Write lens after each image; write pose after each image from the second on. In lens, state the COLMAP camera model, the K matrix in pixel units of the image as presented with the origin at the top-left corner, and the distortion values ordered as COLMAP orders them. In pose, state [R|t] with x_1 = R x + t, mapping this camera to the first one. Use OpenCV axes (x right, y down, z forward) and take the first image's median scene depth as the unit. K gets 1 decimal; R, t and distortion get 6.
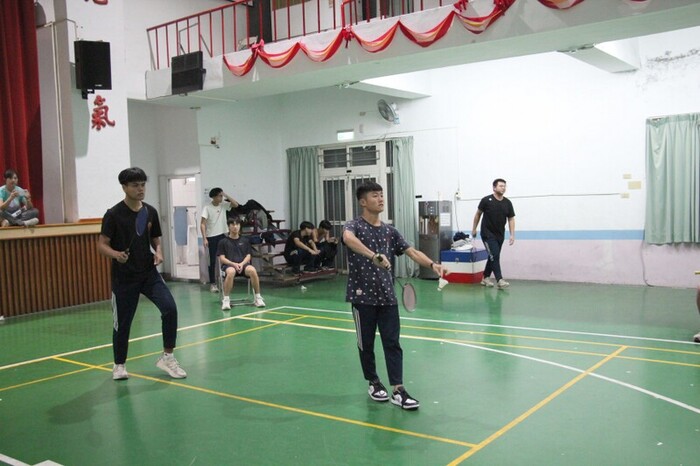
lens RADIAL K [[707.4, 0, 350.6], [0, 707.4, 242.0], [0, 0, 1]] dist [-0.122867, 0.251146]
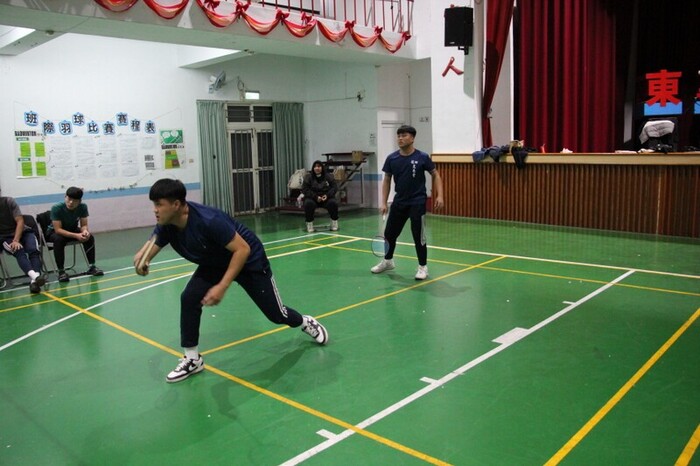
lens RADIAL K [[579.6, 0, 346.9], [0, 579.6, 243.1], [0, 0, 1]] dist [-0.174187, 0.147044]
pose [[0.087021, -0.138343, 0.986554, -1.223367], [0.086772, 0.987599, 0.130836, -0.022919], [-0.992420, 0.074219, 0.097946, 0.969686]]
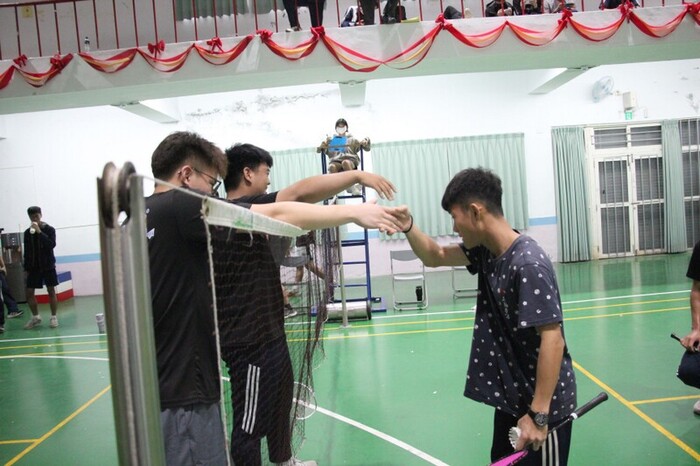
lens RADIAL K [[578.8, 0, 344.8], [0, 578.8, 242.9], [0, 0, 1]] dist [-0.181281, 0.156141]
pose [[0.800199, -0.078286, 0.594603, -1.010553], [0.090700, 0.995837, 0.009052, -0.019962], [-0.592836, 0.046687, 0.803968, 0.782078]]
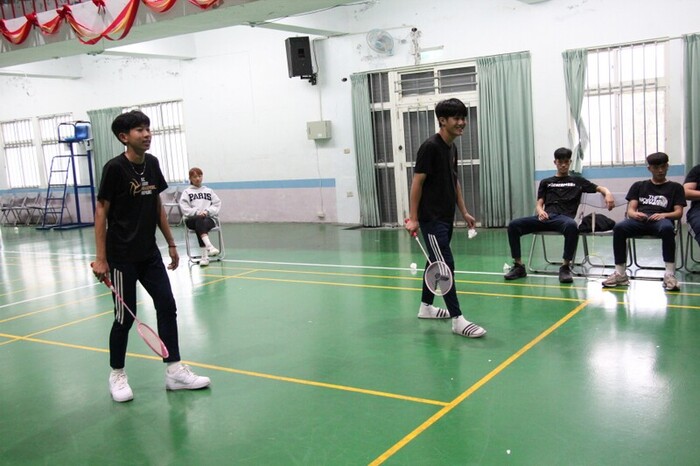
lens RADIAL K [[741.4, 0, 353.1], [0, 741.4, 242.2], [0, 0, 1]] dist [-0.103297, 0.268880]
pose [[0.995815, -0.045165, 0.079451, -0.220615], [0.039116, 0.996332, 0.076103, -0.006478], [-0.082597, -0.072677, 0.993930, 0.193785]]
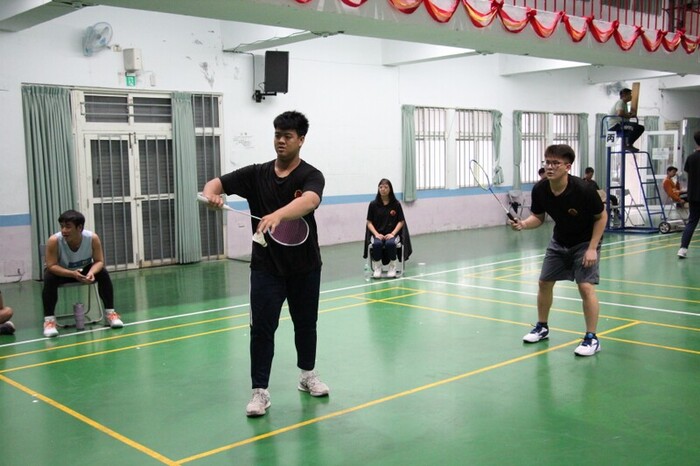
lens RADIAL K [[805.8, 0, 350.7], [0, 805.8, 250.3], [0, 0, 1]] dist [-0.090990, 0.376129]
pose [[0.168797, -0.081491, 0.982276, -1.015937], [0.072133, 0.994925, 0.070144, -0.020079], [-0.983008, 0.059014, 0.173819, 0.807162]]
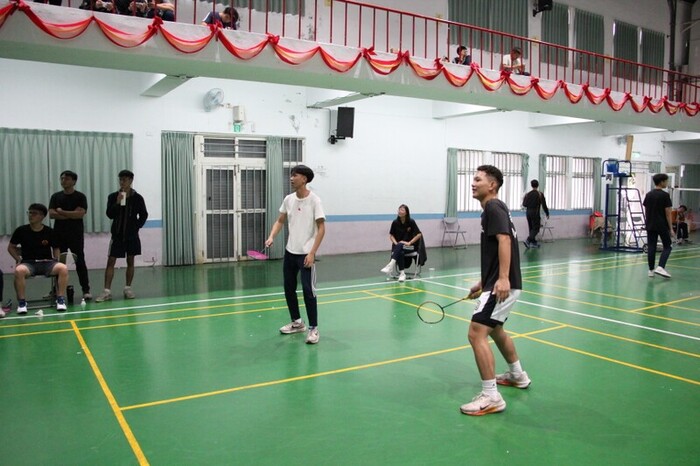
lens RADIAL K [[579.6, 0, 346.9], [0, 579.6, 243.1], [0, 0, 1]] dist [-0.174187, 0.147044]
pose [[0.351125, -0.057856, 0.934539, -0.947489], [0.037760, 0.998152, 0.047607, -0.018532], [-0.935567, 0.018572, 0.352661, 0.698360]]
